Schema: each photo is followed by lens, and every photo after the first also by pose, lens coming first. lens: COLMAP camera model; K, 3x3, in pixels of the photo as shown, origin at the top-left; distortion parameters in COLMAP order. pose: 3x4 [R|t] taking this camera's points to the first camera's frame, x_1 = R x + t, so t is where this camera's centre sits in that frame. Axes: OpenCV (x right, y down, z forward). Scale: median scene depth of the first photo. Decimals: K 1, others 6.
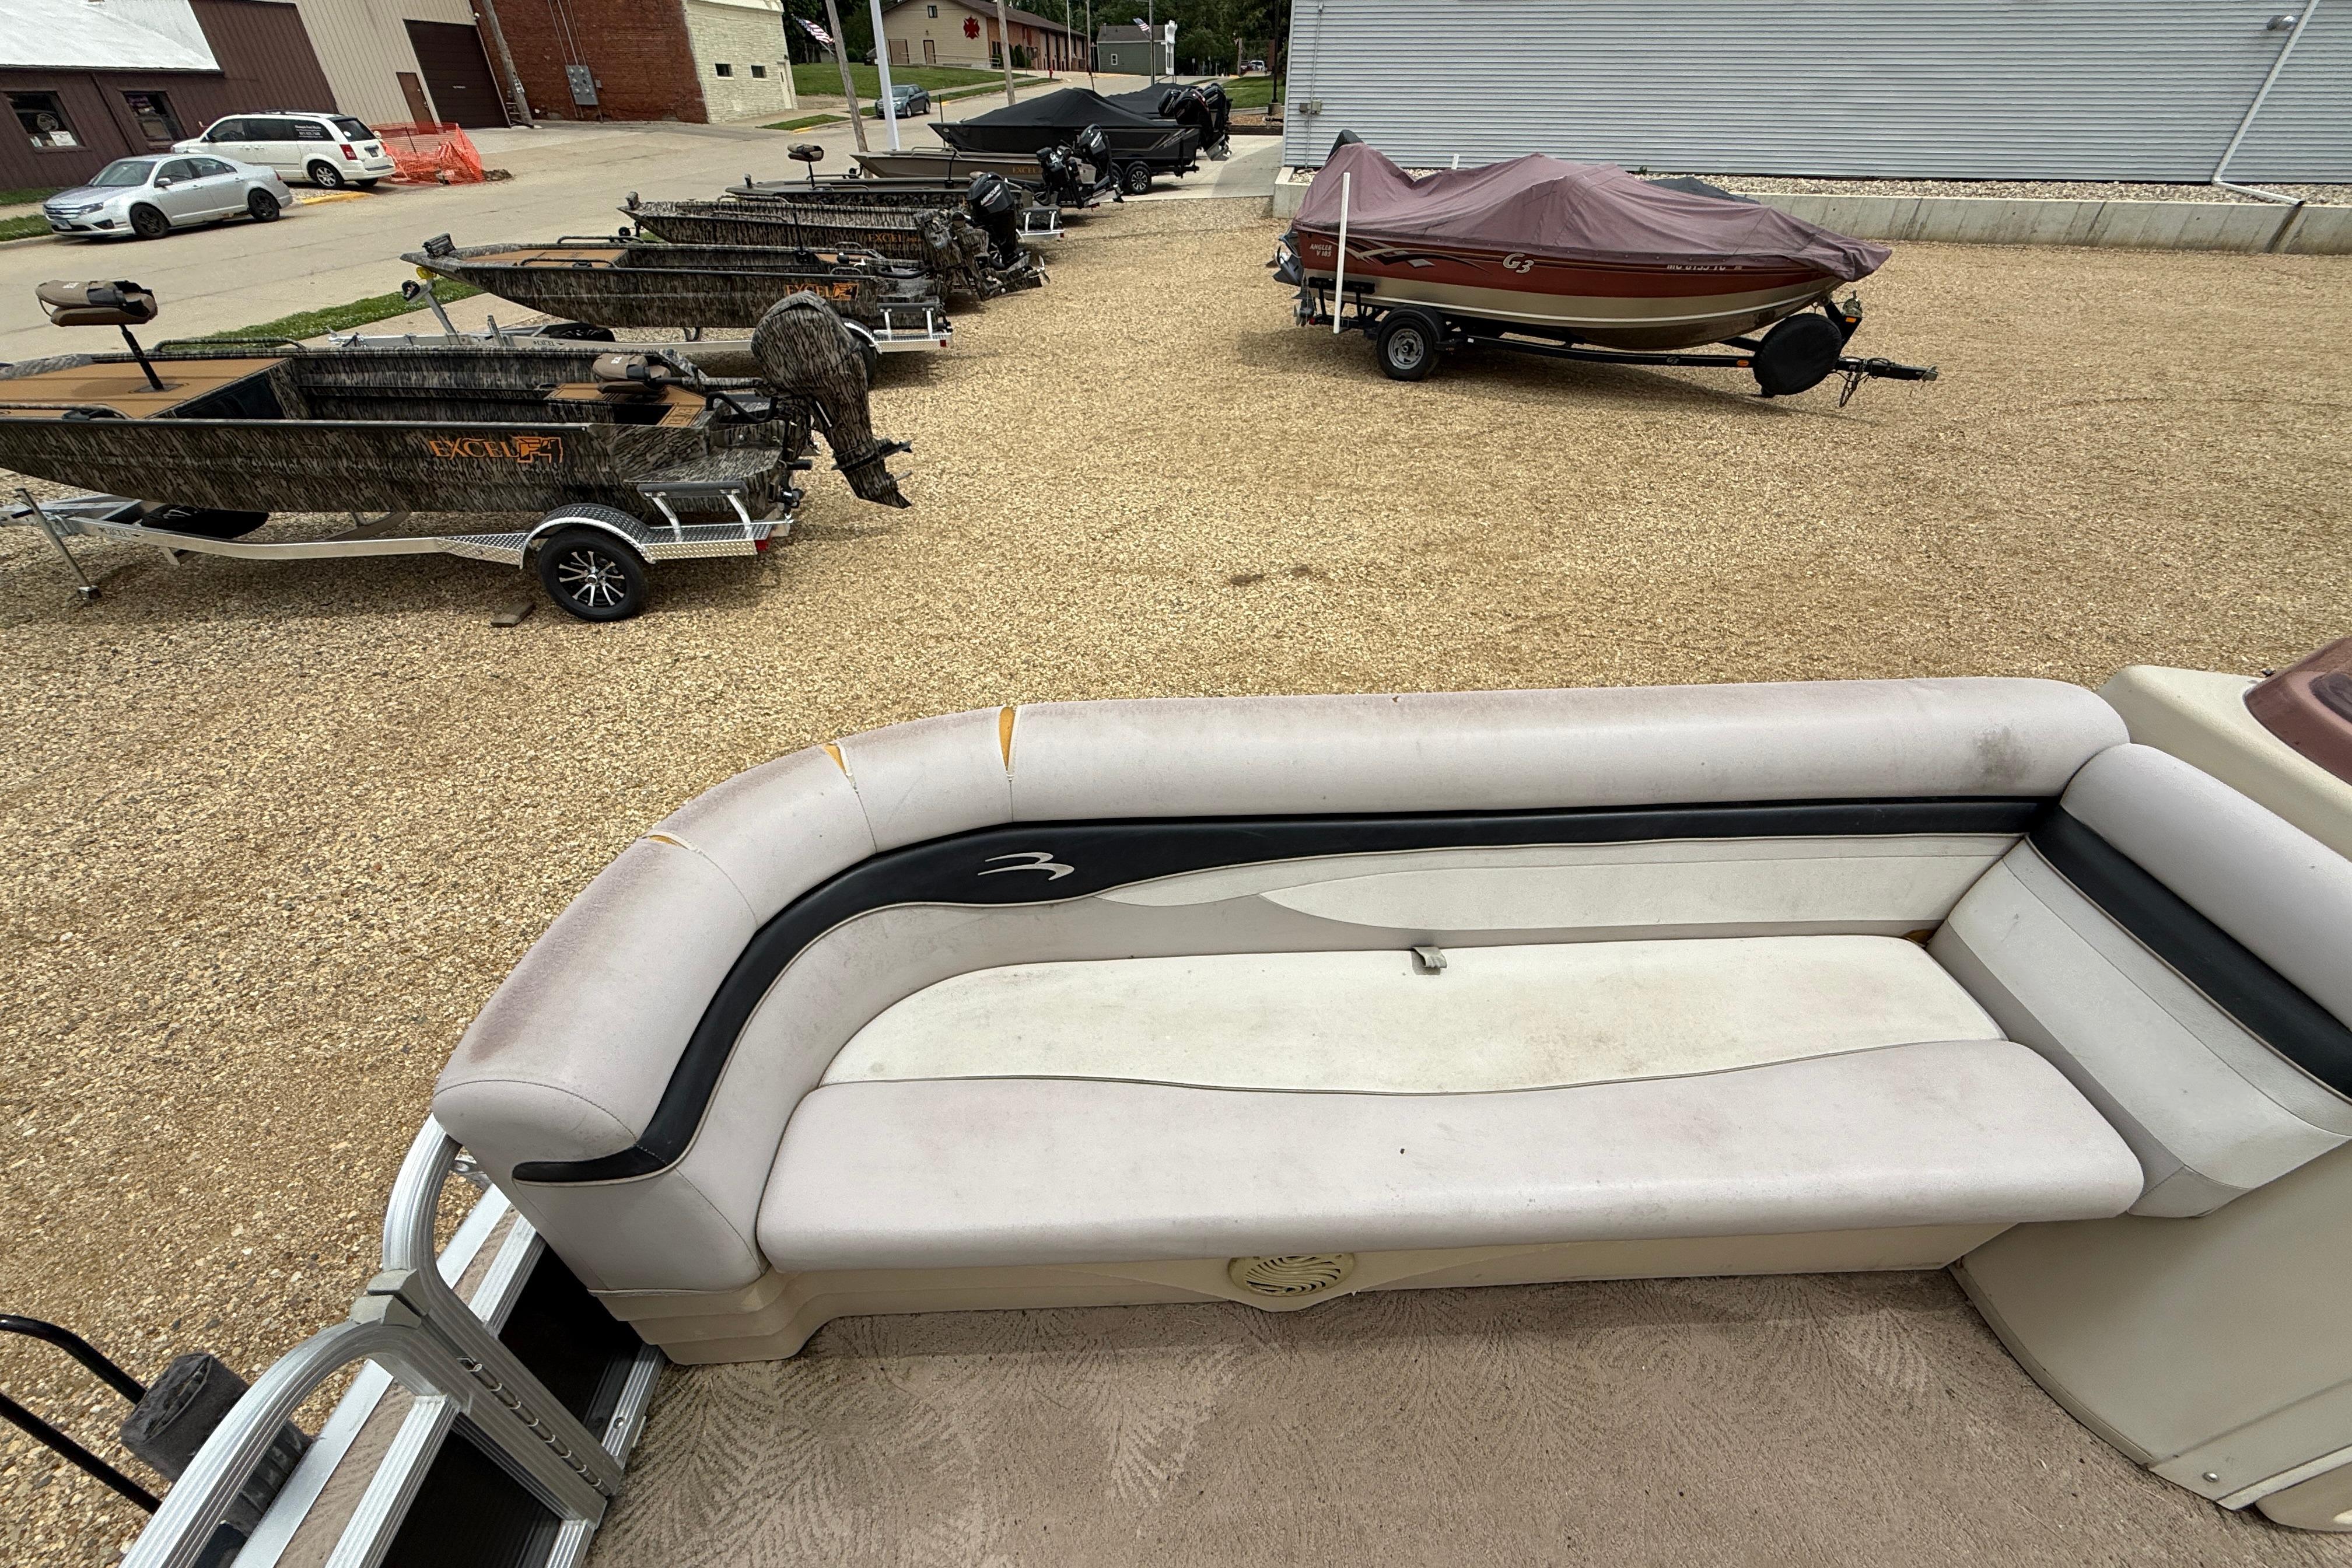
lens RADIAL K [[936.6, 0, 1176.0], [0, 936.6, 784.0], [0, 0, 1]] dist [0.000530, -0.000407]
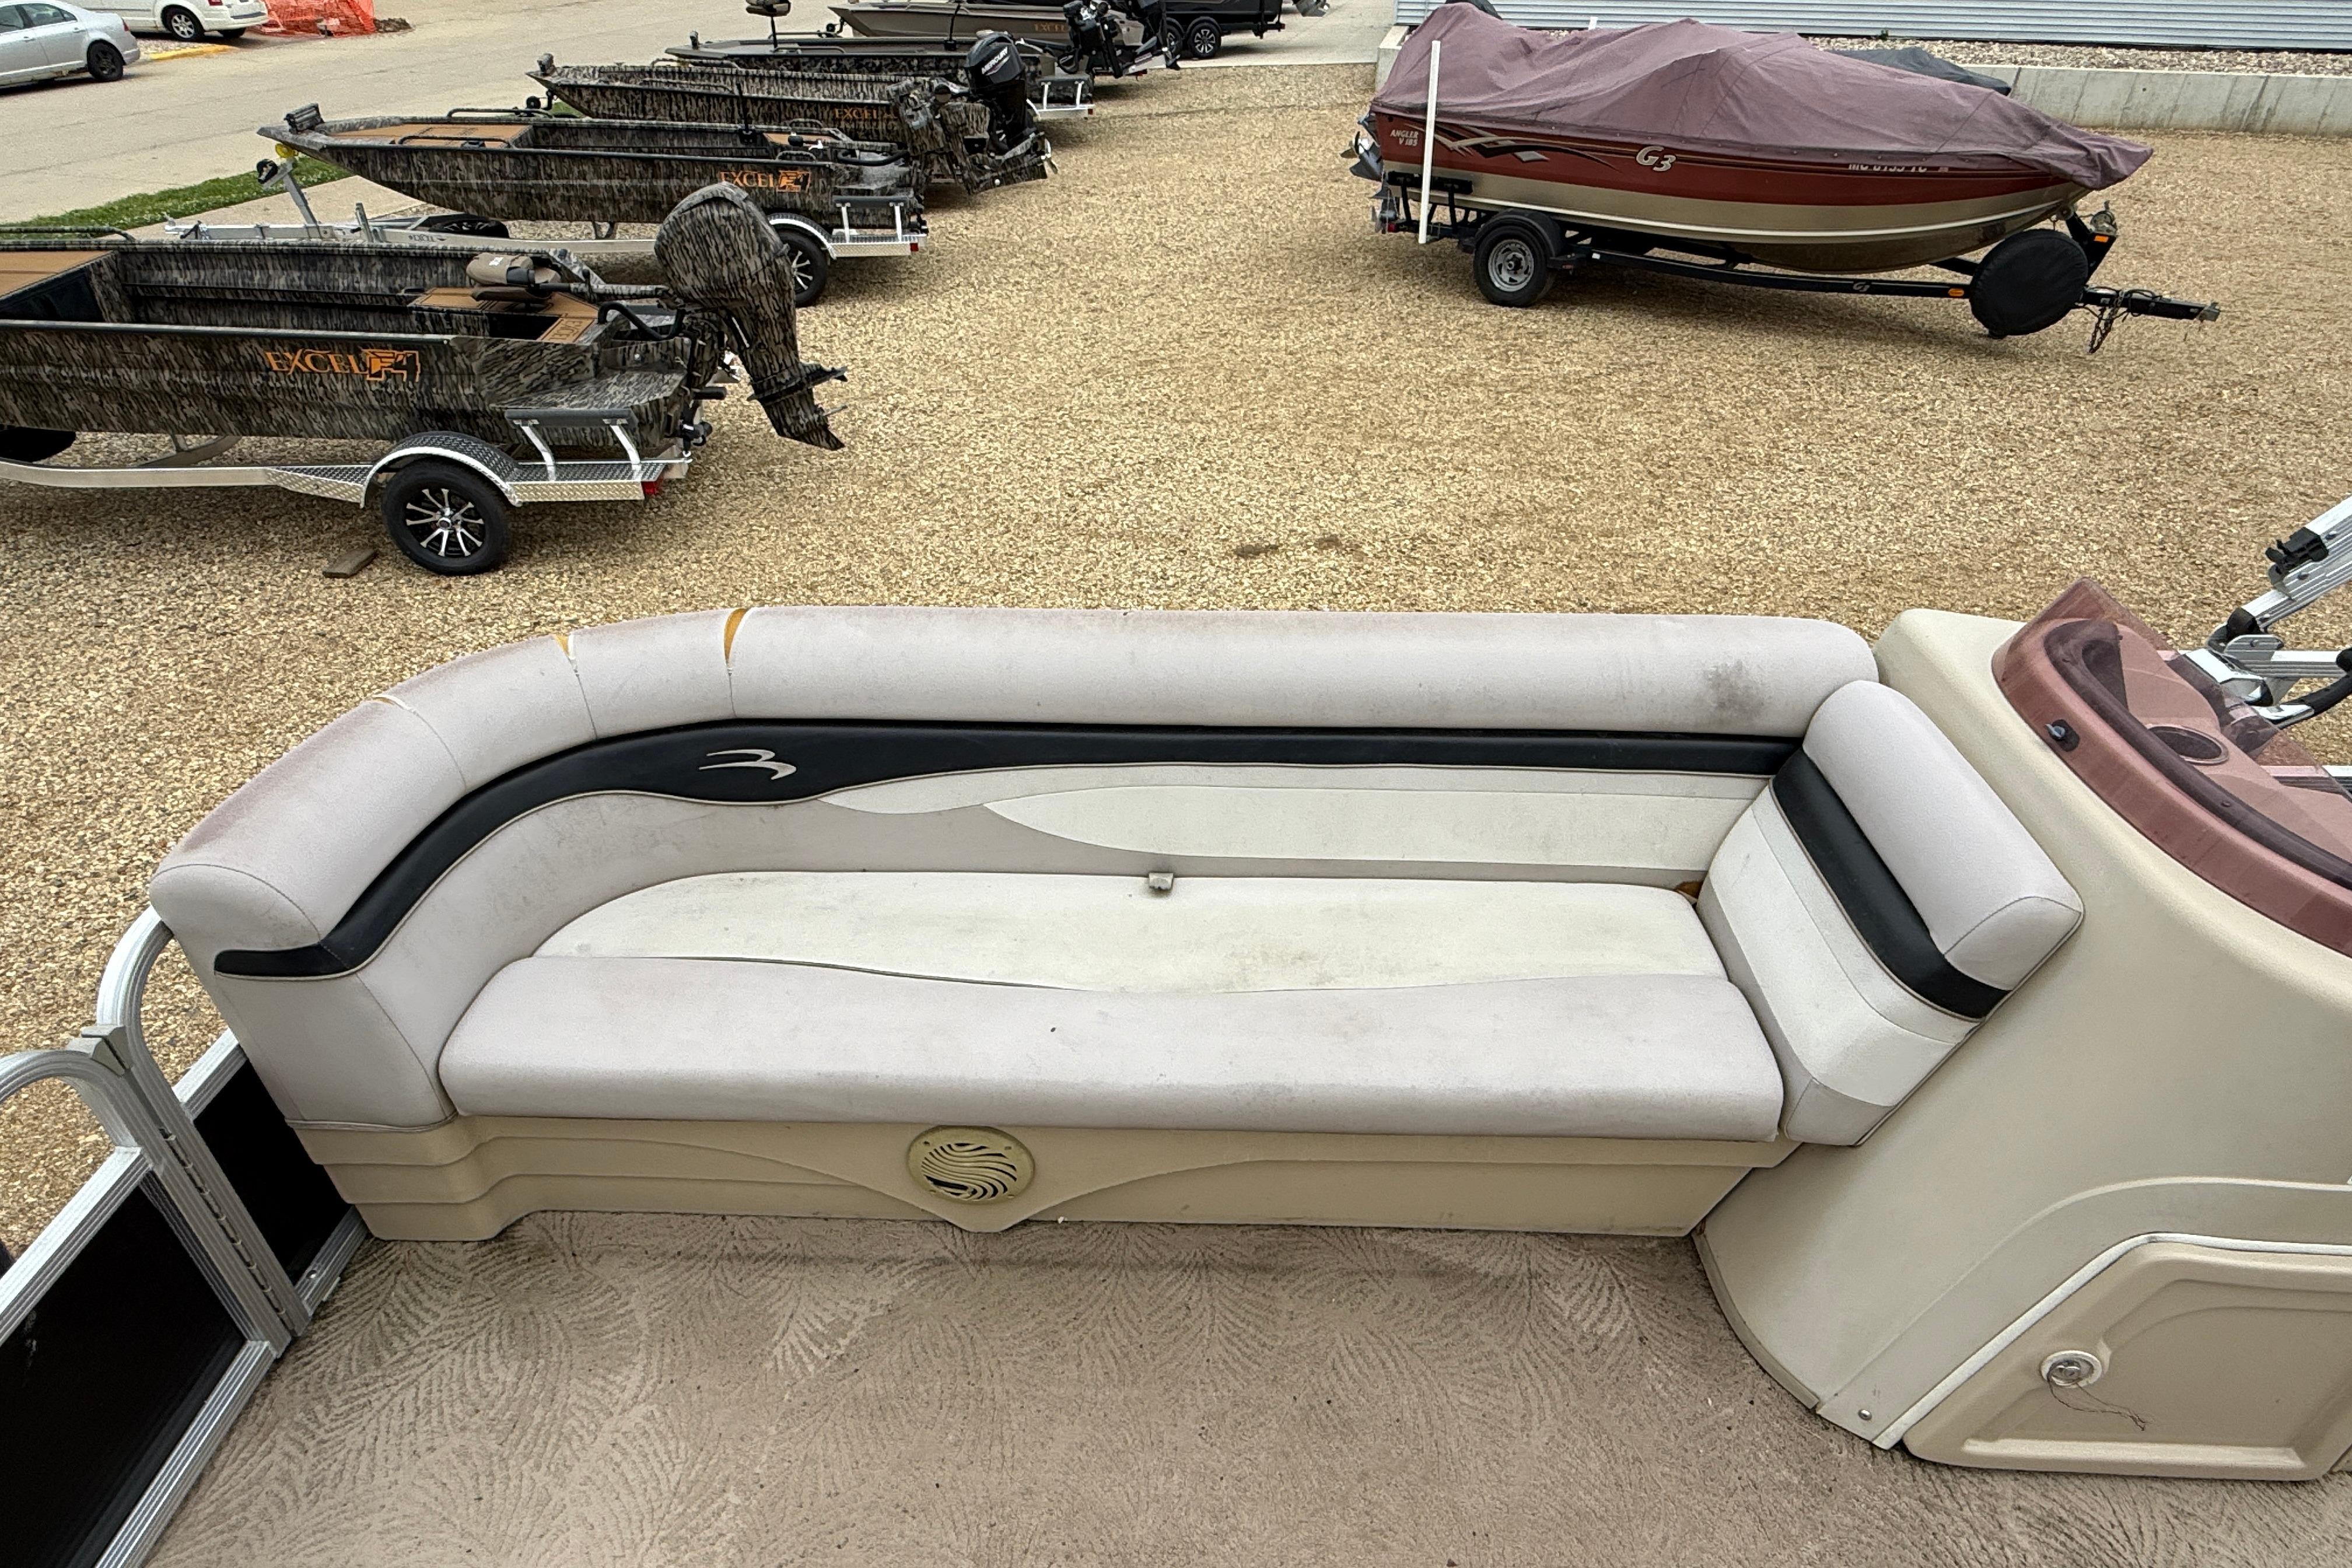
lens RADIAL K [[1299.3, 0, 1177.2], [0, 1299.3, 791.2], [0, 0, 1]] dist [0.000556, -0.000149]
pose [[0.997503, 0.041929, -0.056828, 0.079994], [-0.044475, 0.998028, -0.044304, 0.033308], [0.054858, 0.046721, 0.997401, -0.077083]]
